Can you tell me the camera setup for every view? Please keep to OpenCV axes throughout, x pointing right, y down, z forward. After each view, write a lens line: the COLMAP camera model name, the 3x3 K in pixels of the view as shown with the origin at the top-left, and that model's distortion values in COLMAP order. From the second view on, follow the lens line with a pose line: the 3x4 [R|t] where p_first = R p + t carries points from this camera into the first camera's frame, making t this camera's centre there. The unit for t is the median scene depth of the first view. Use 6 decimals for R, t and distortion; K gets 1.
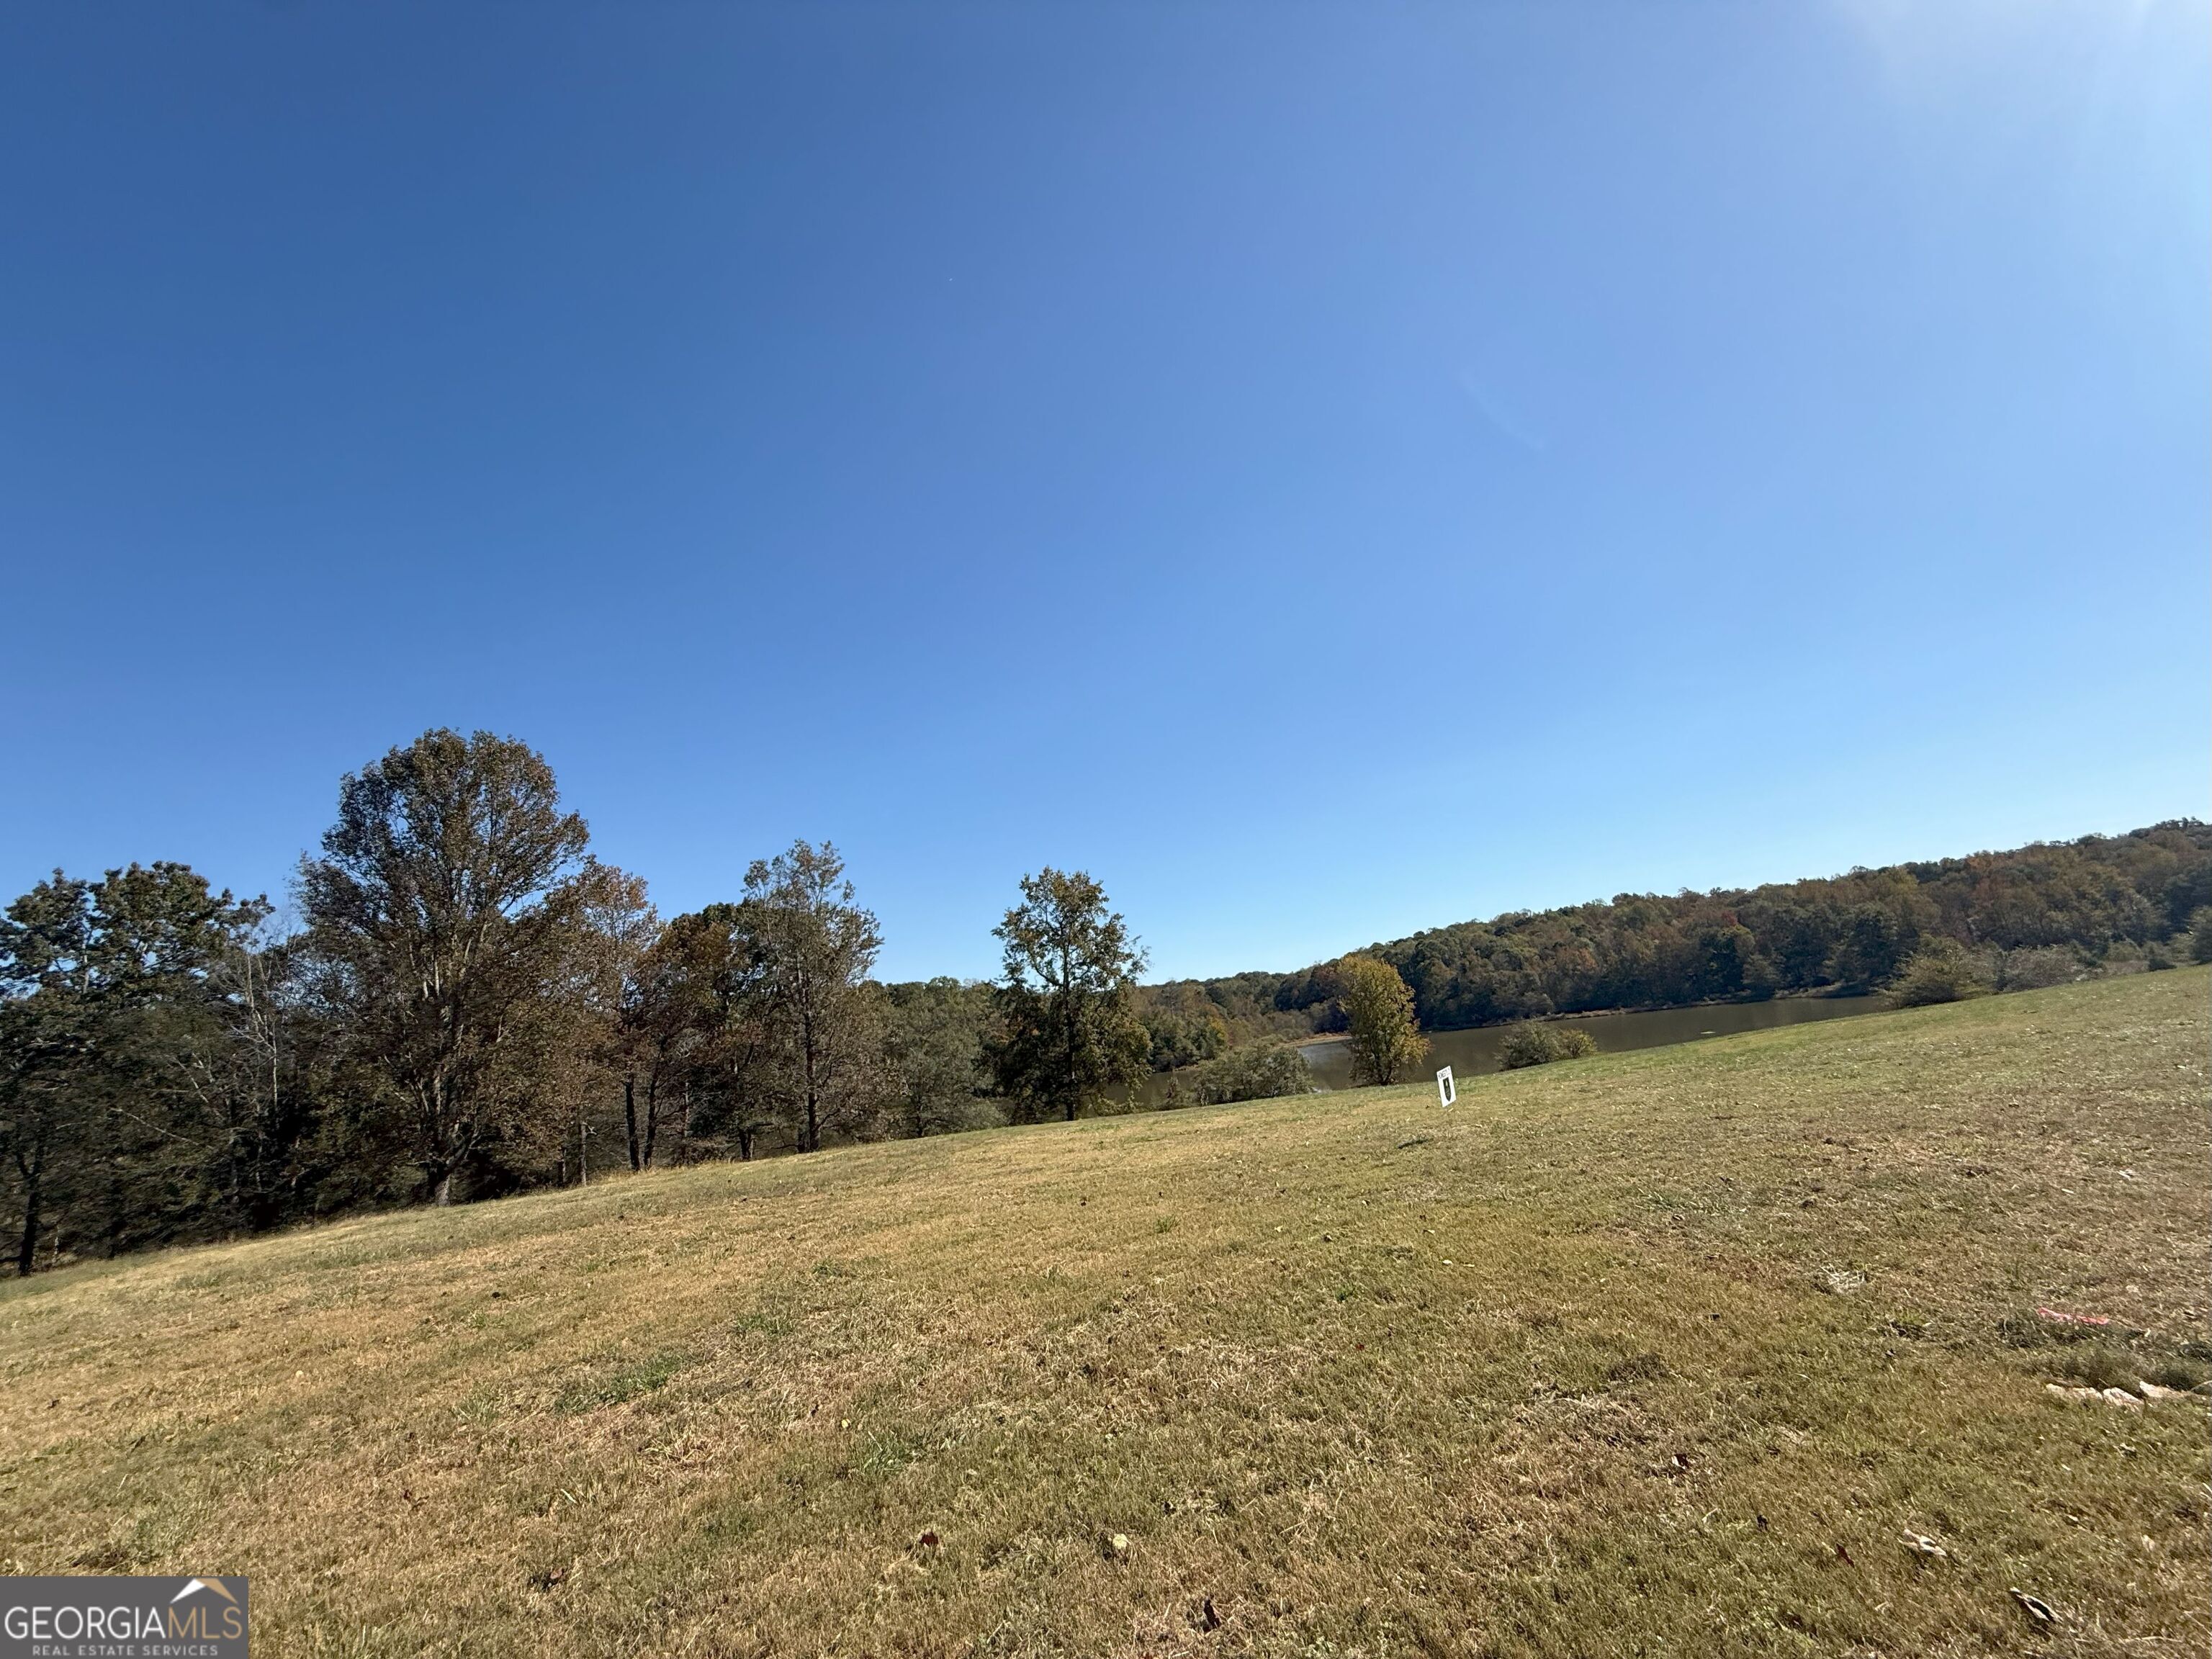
lens RADIAL K [[878.7, 0, 1100.6], [0, 878.7, 830.3], [0, 0, 1]] dist [-0.001241, 0.000066]
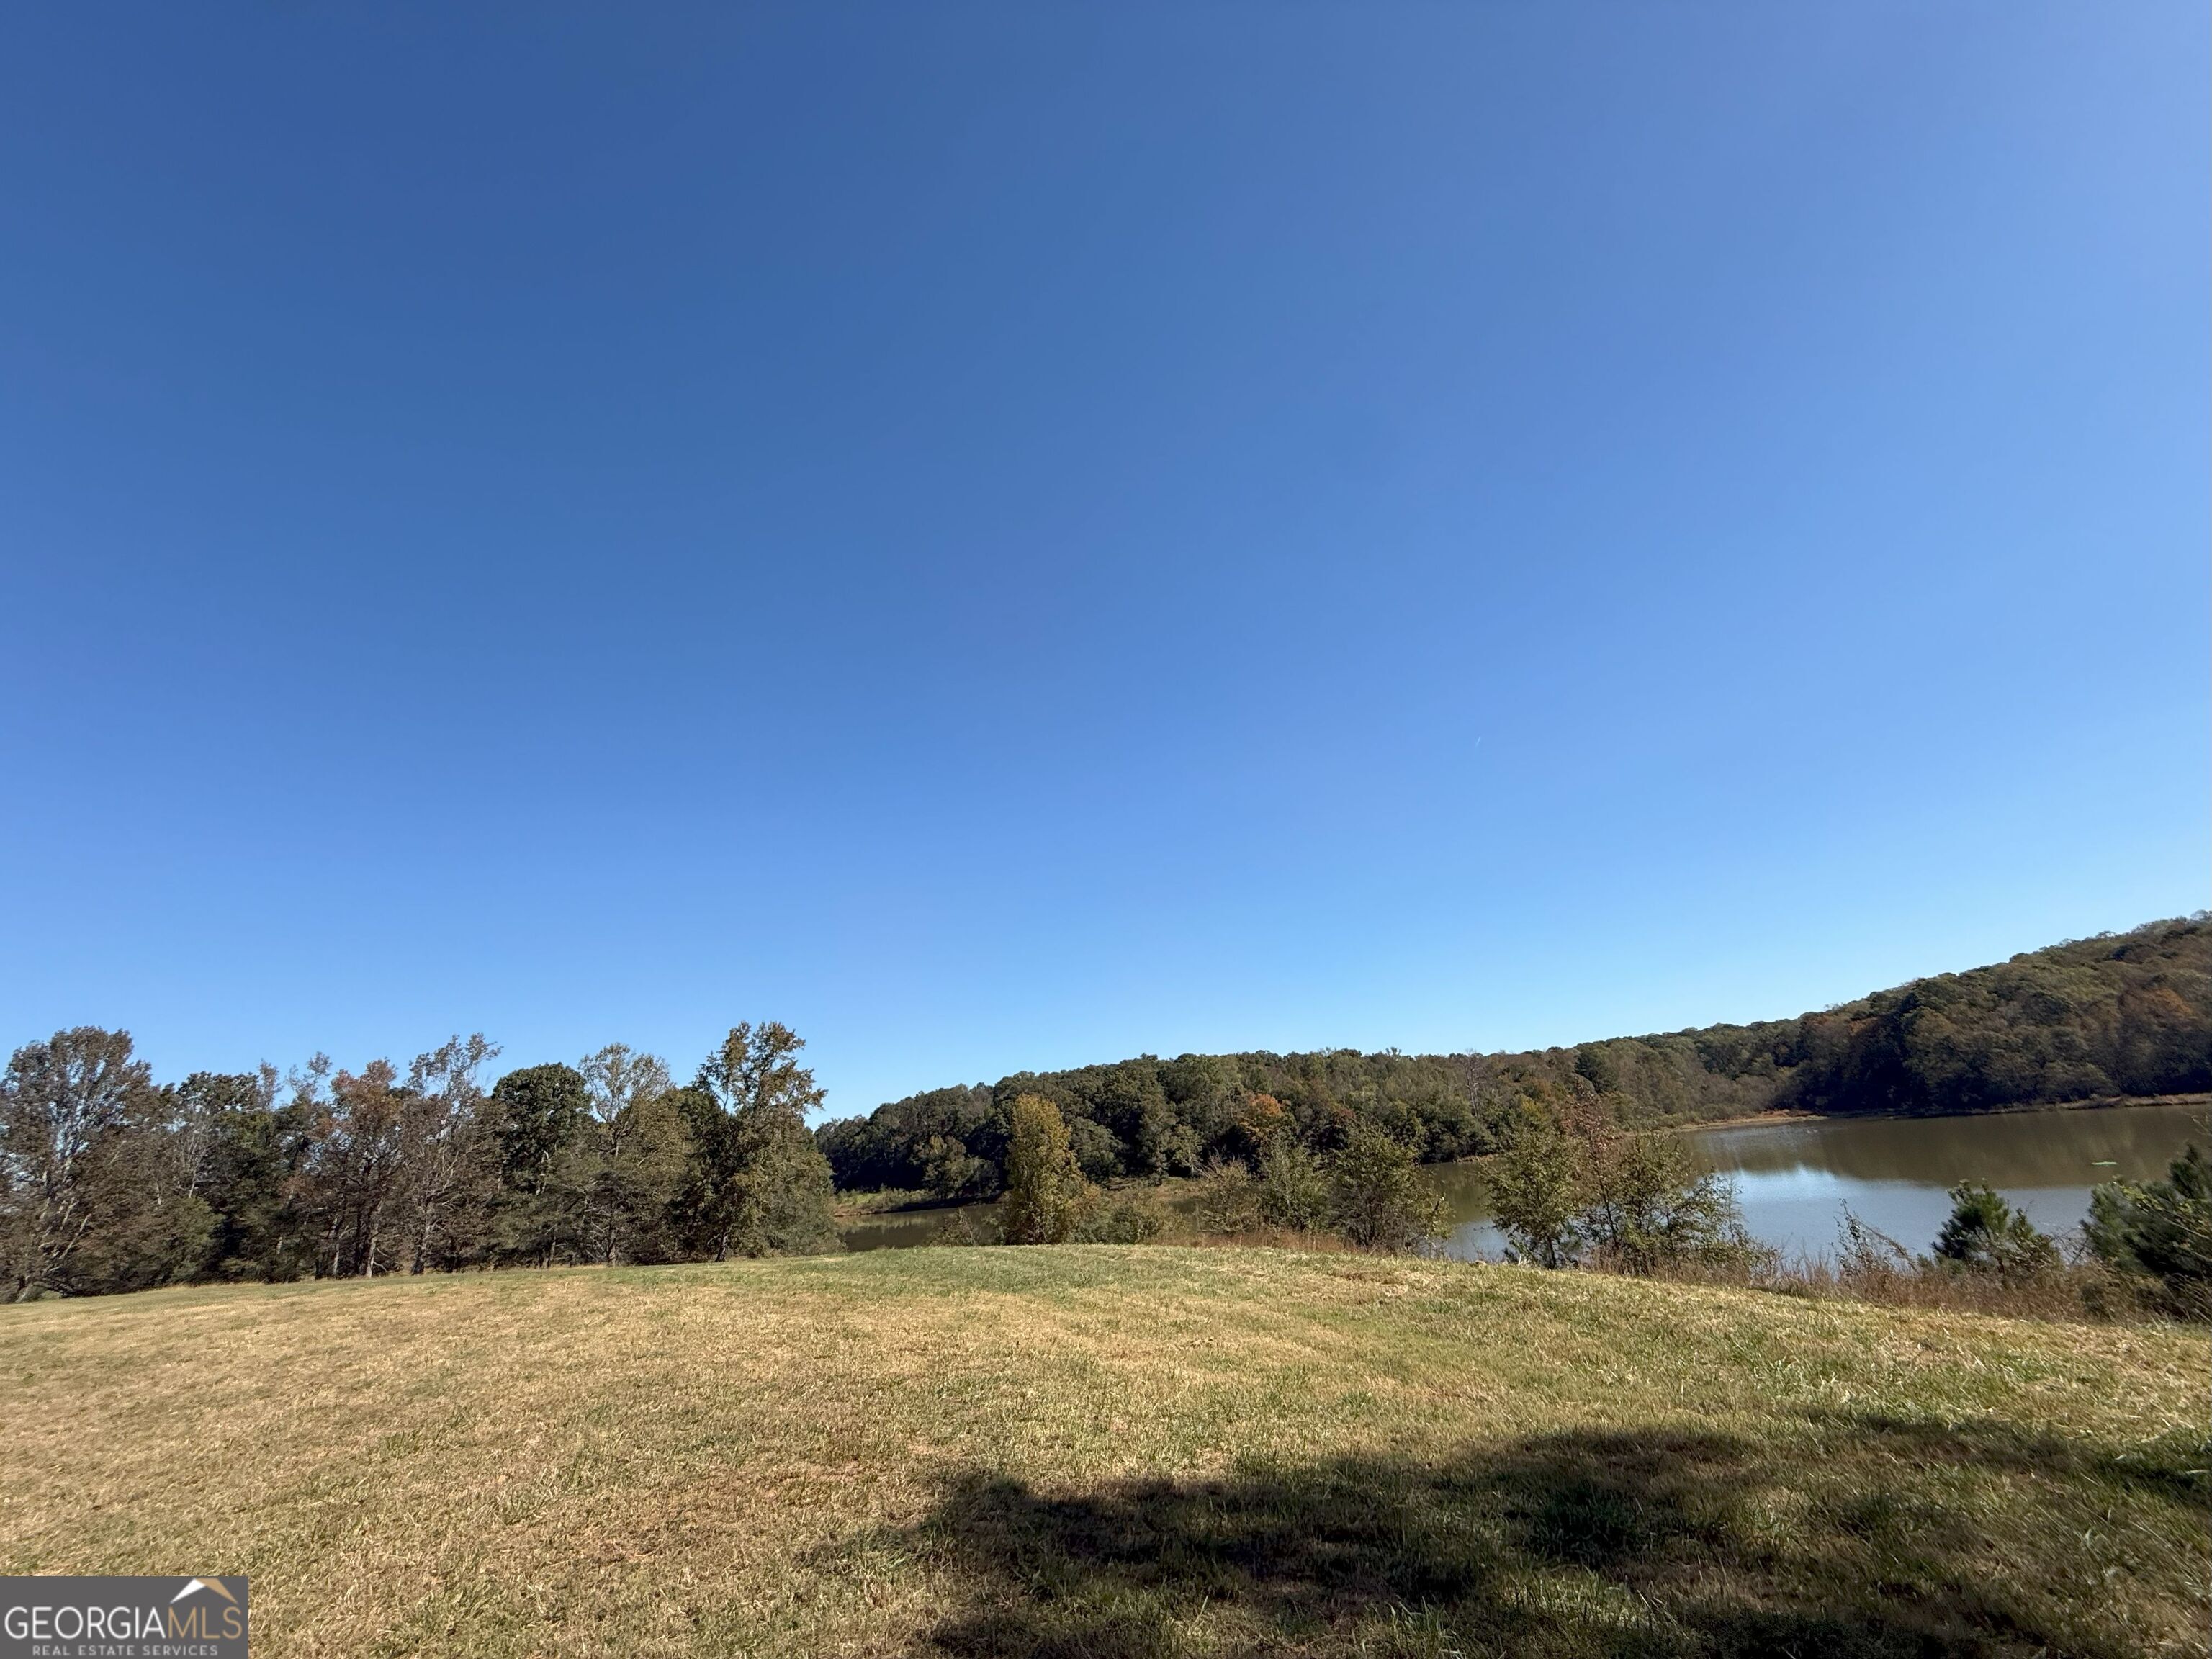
lens RADIAL K [[878.7, 0, 1100.1], [0, 878.7, 831.1], [0, 0, 1]] dist [-0.001241, 0.000066]
pose [[0.838254, -0.147898, -0.524840, 0.289196], [0.120742, 0.988965, -0.085842, -0.014877], [0.531745, 0.008588, 0.846861, 0.082261]]
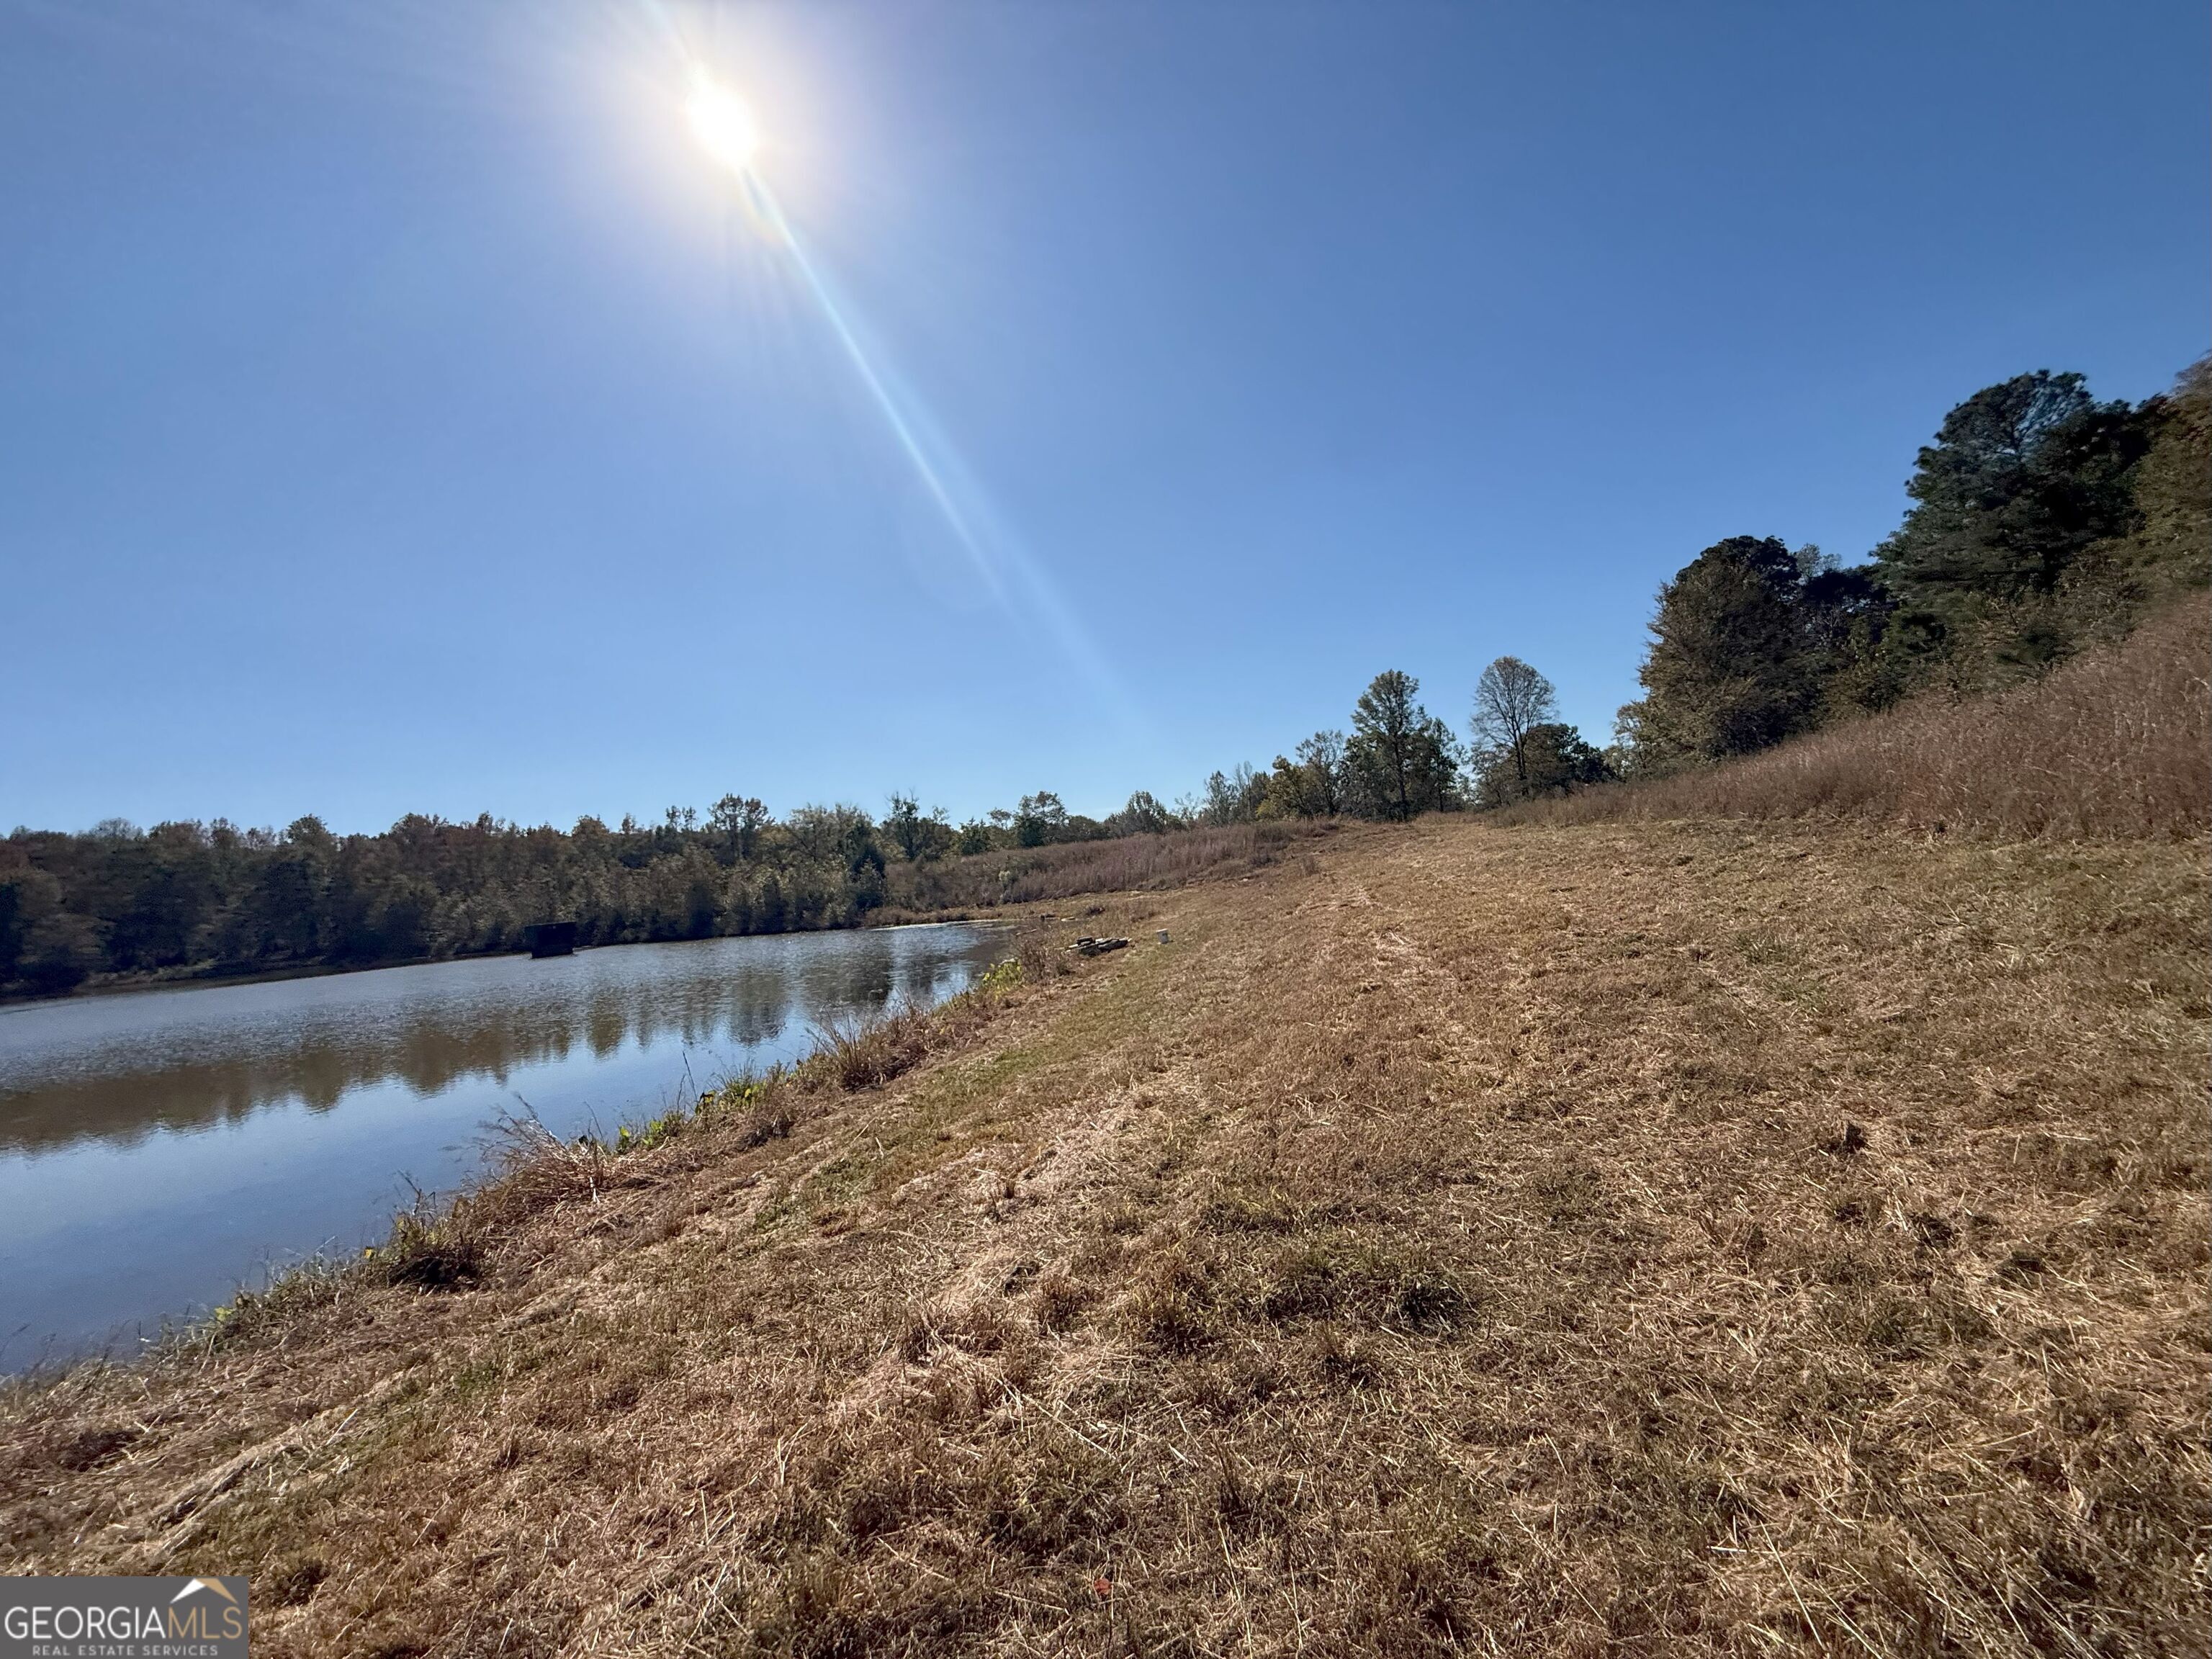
lens RADIAL K [[878.7, 0, 1095.6], [0, 878.7, 822.6], [0, 0, 1]] dist [-0.001241, 0.000066]
pose [[0.025202, 0.177120, 0.983867, 0.185816], [-0.131631, 0.976198, -0.172367, 0.090643], [-0.990978, -0.125164, 0.047916, 0.304369]]
